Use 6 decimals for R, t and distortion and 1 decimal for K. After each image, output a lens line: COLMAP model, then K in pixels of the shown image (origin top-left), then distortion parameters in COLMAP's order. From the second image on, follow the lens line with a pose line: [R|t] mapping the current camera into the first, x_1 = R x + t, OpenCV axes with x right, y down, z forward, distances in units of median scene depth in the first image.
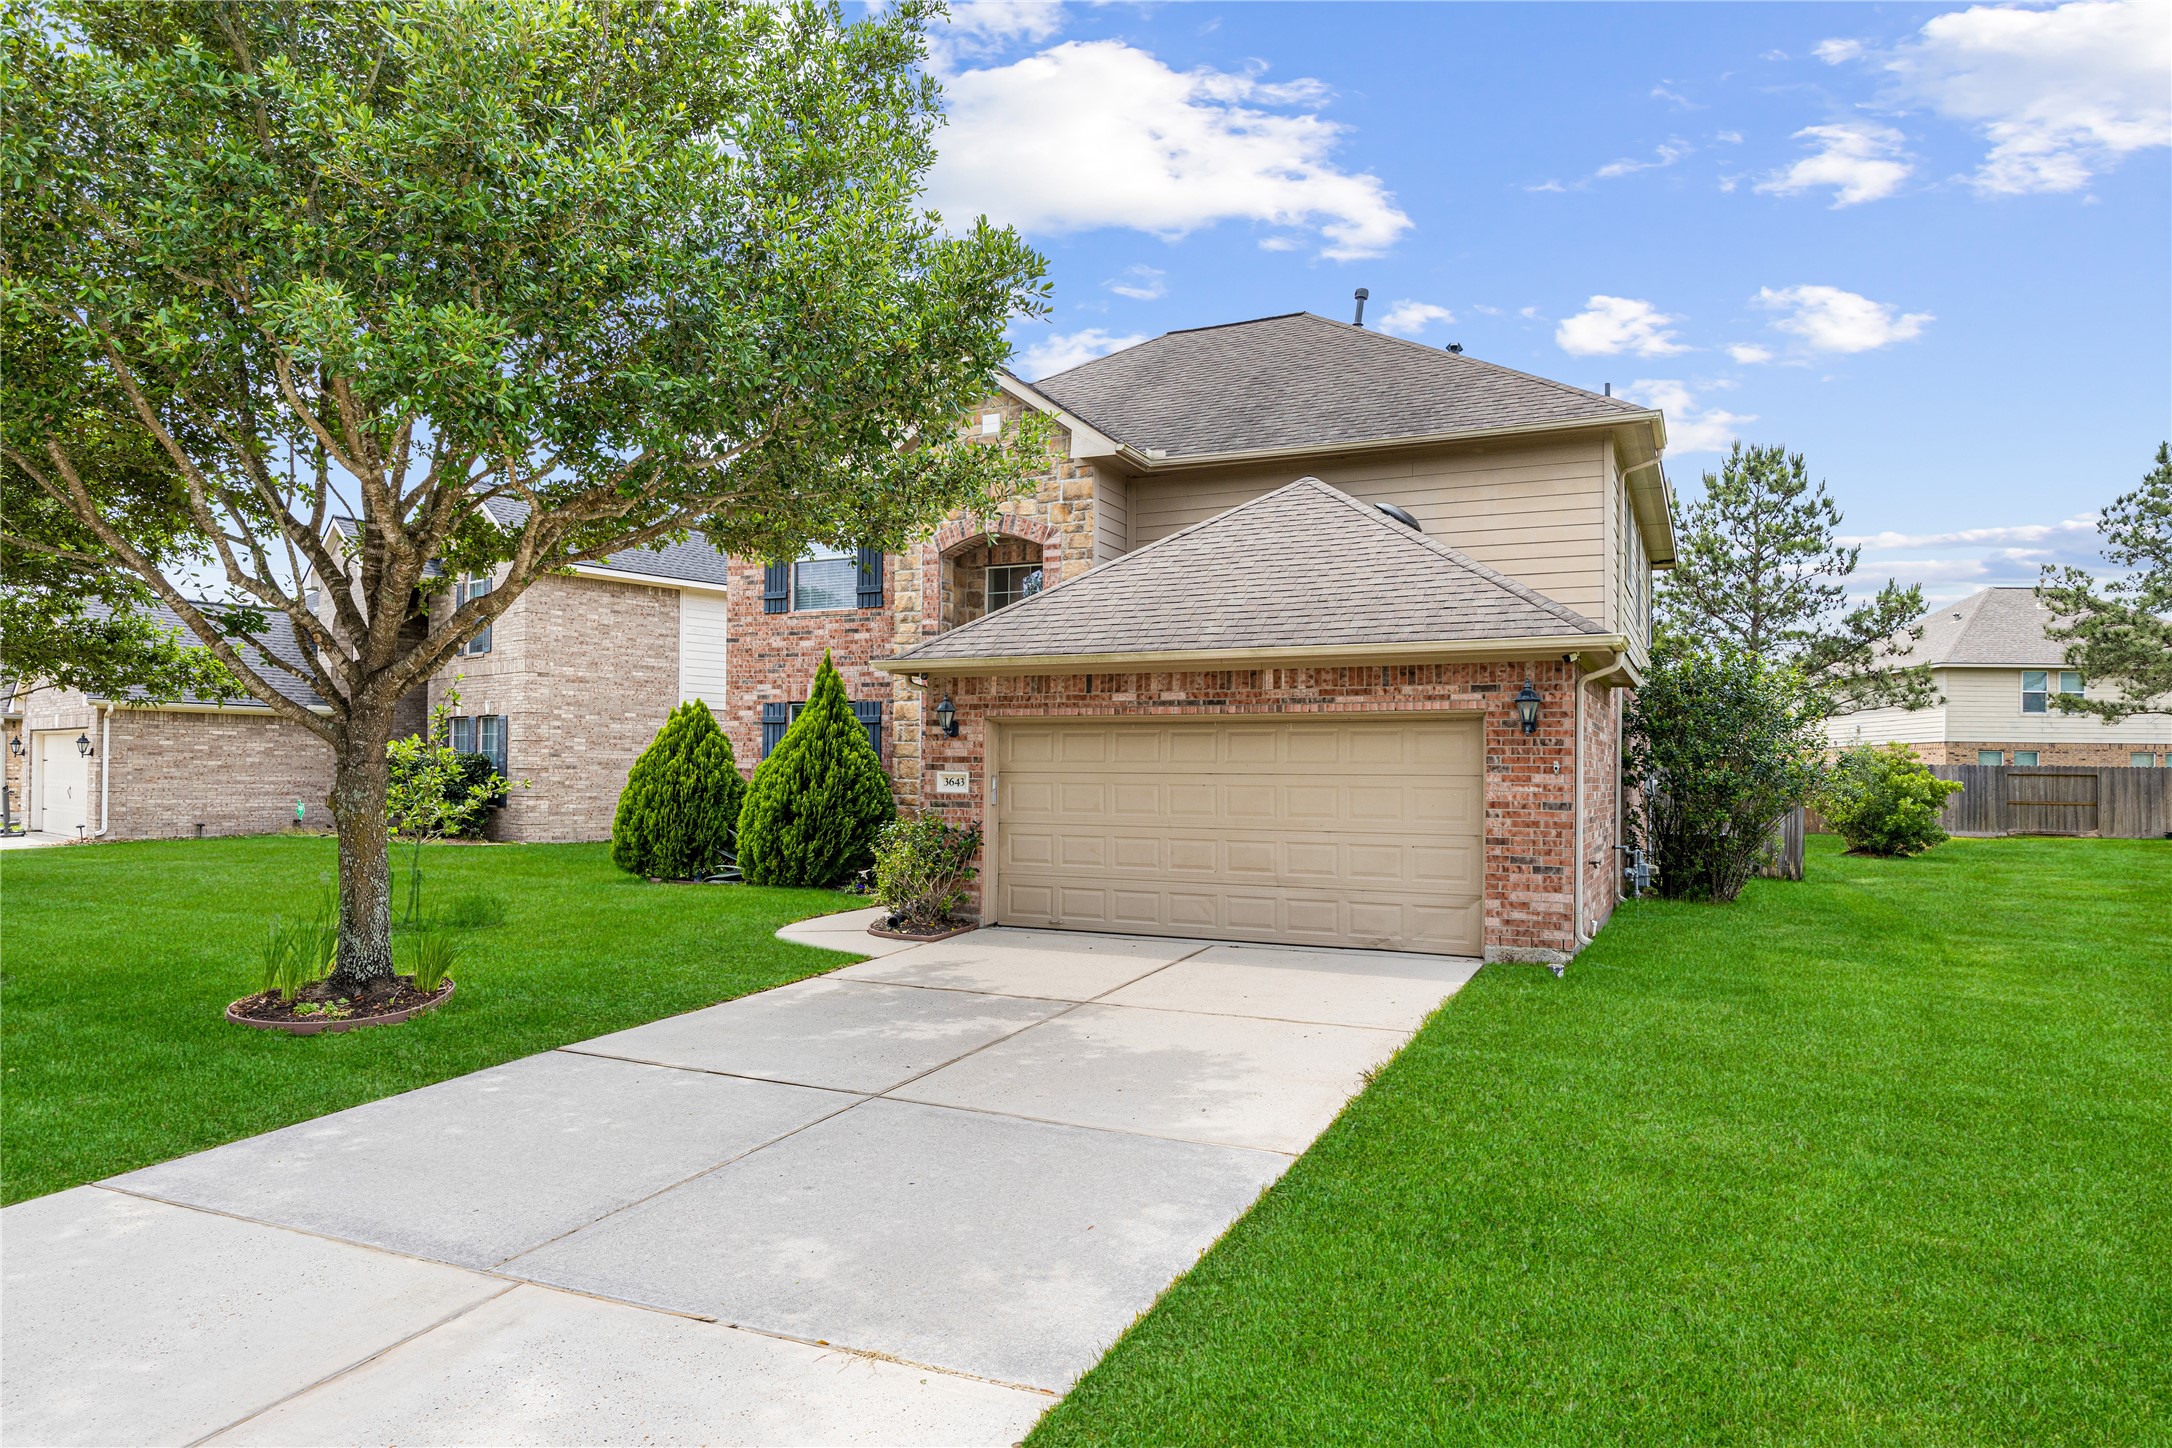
lens RADIAL K [[1319.7, 0, 1079.2], [0, 1319.7, 793.4], [0, 0, 1]] dist [0.013594, 0.000995]
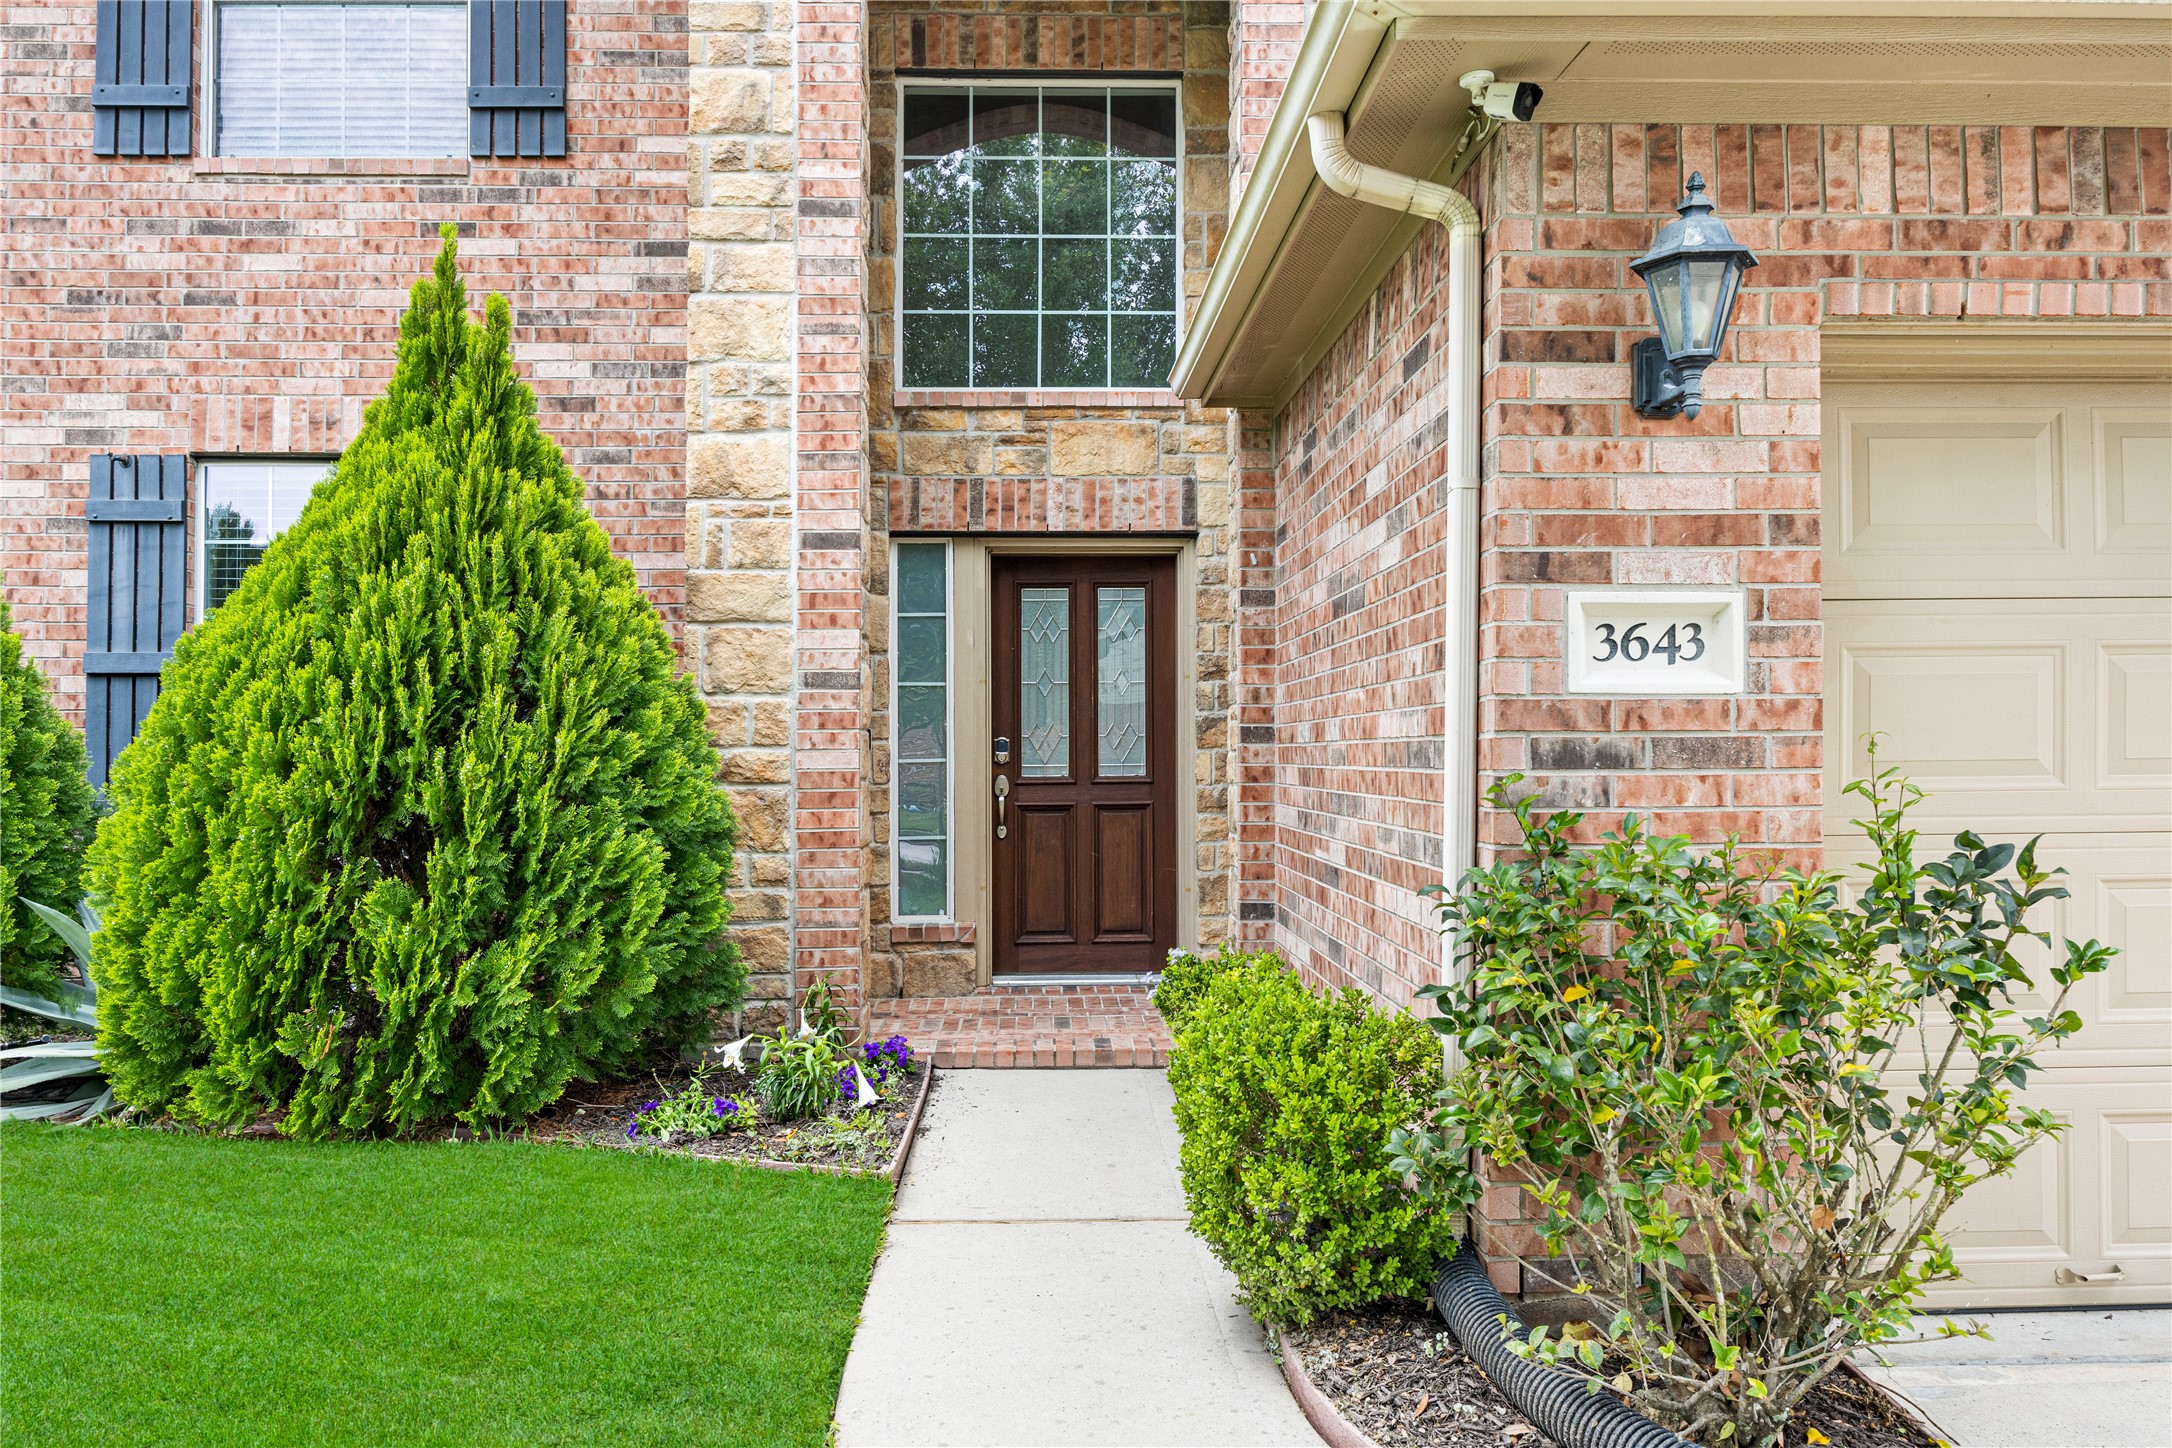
lens RADIAL K [[1568.4, 0, 1086.0], [0, 1568.4, 724.0], [0, 0, 1]] dist [0.004055, -0.001142]
pose [[0.892946, -0.008774, 0.450079, -0.281367], [0.022208, 0.999451, -0.024576, 0.007823], [-0.449616, 0.031940, 0.892651, 0.829075]]
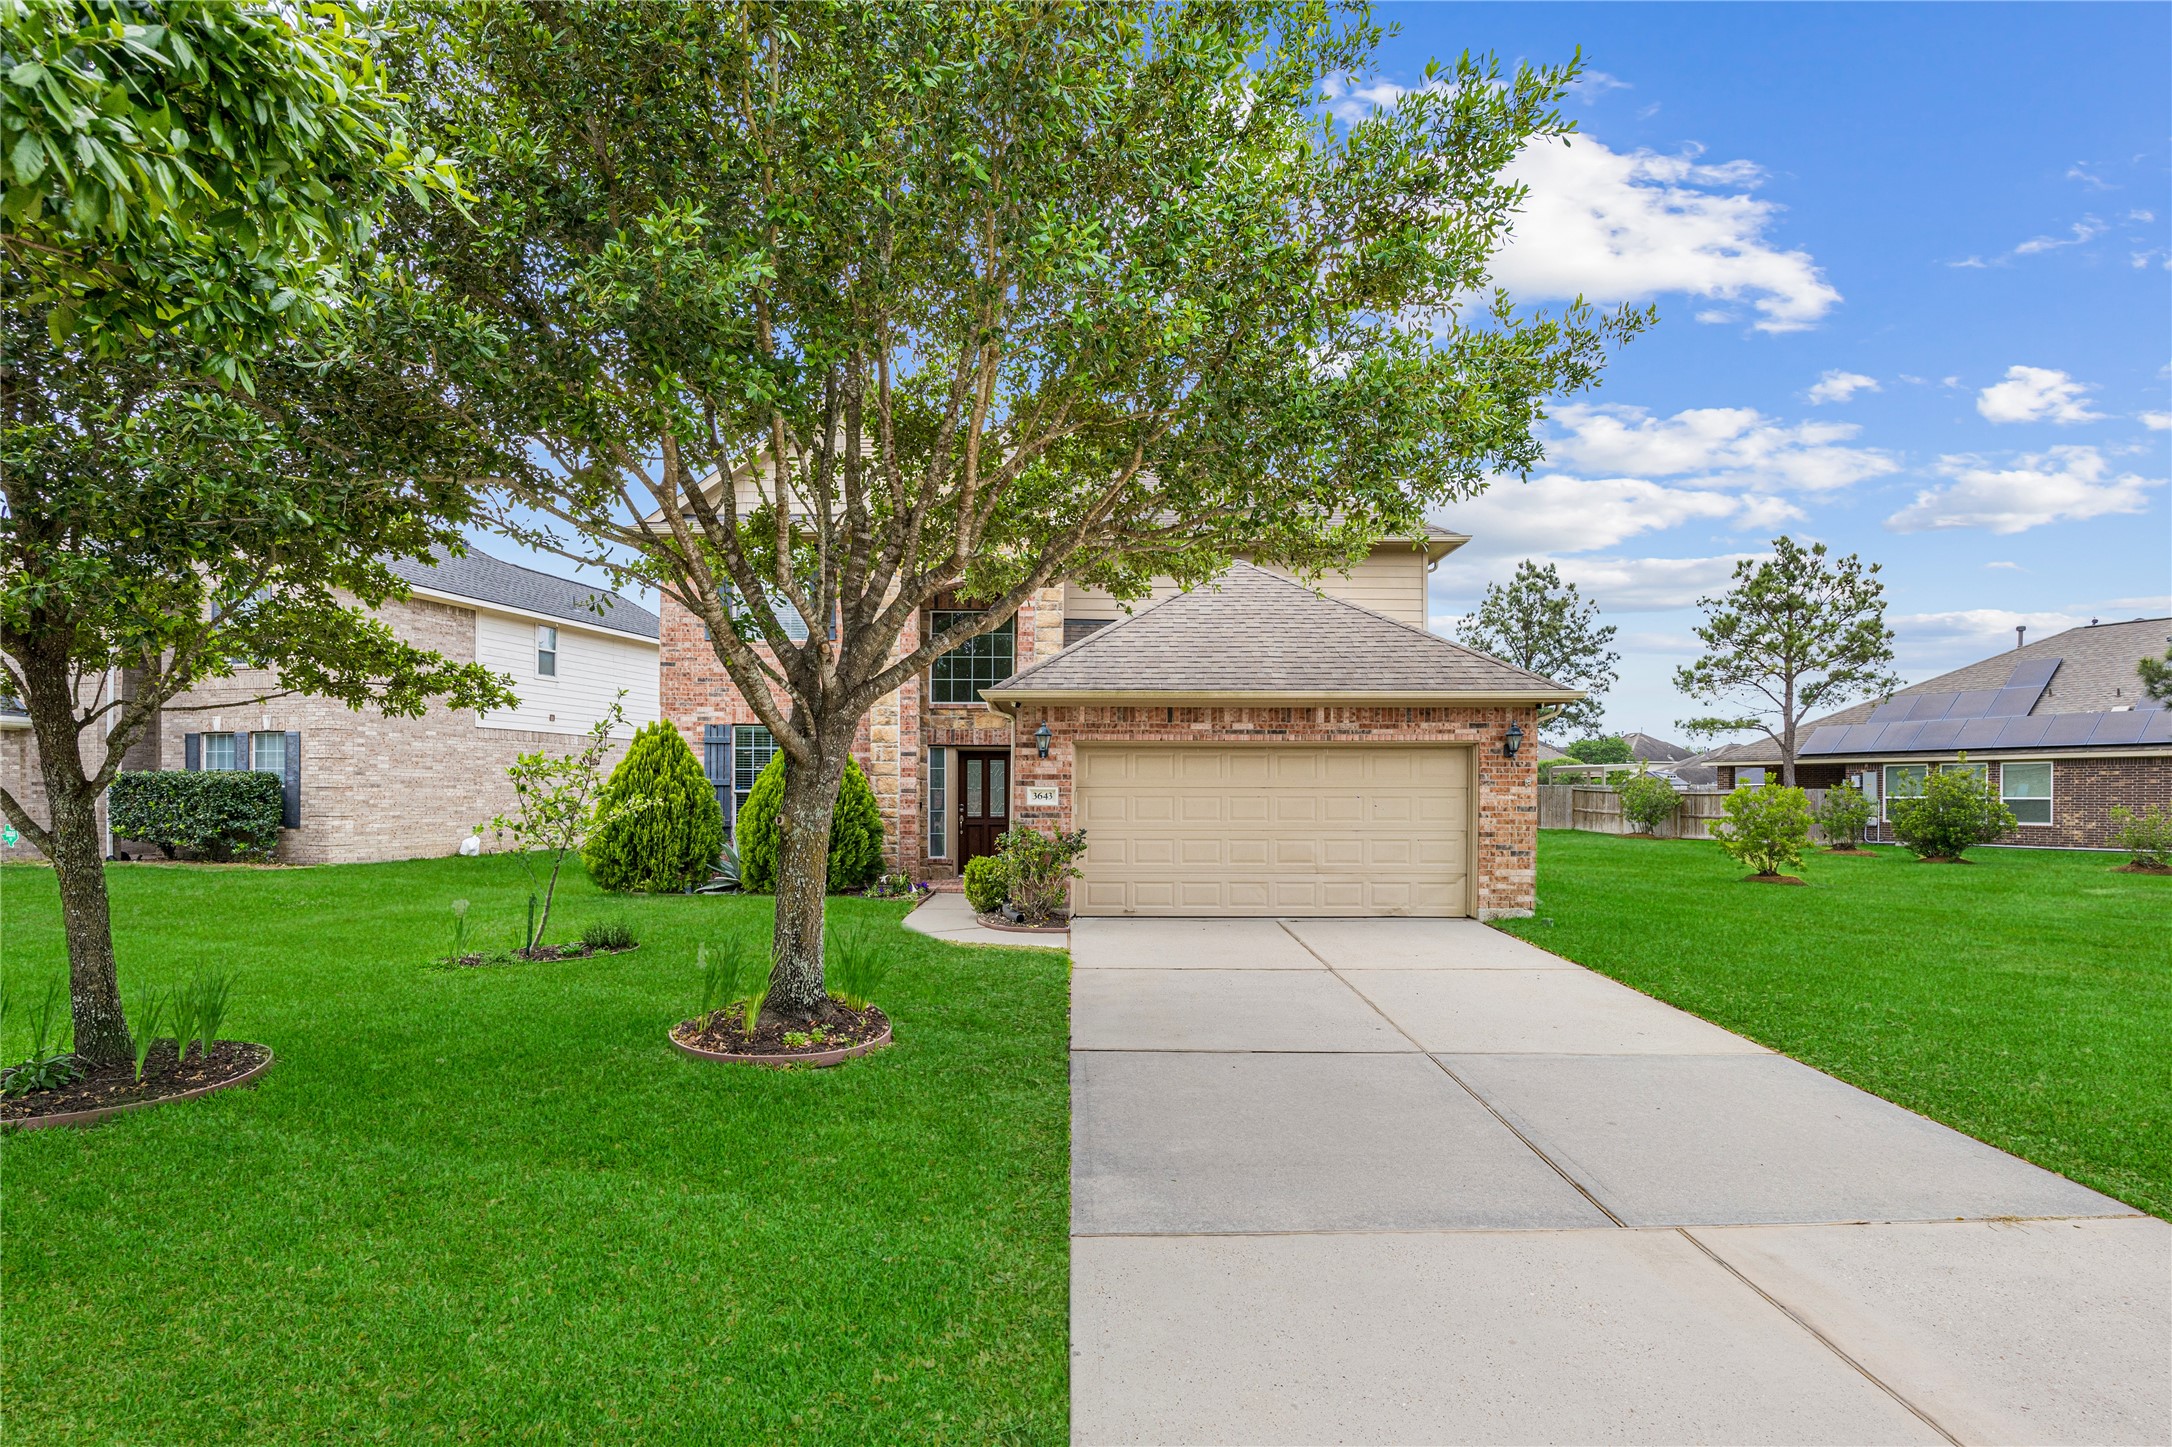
lens RADIAL K [[1040.9, 0, 1086.1], [0, 1040.9, 829.2], [0, 0, 1]] dist [-0.002348, -0.000312]
pose [[0.902642, -0.022249, 0.429816, -0.458682], [0.012113, 0.999581, 0.026305, -0.003149], [-0.430221, -0.018537, 0.902533, 0.152566]]
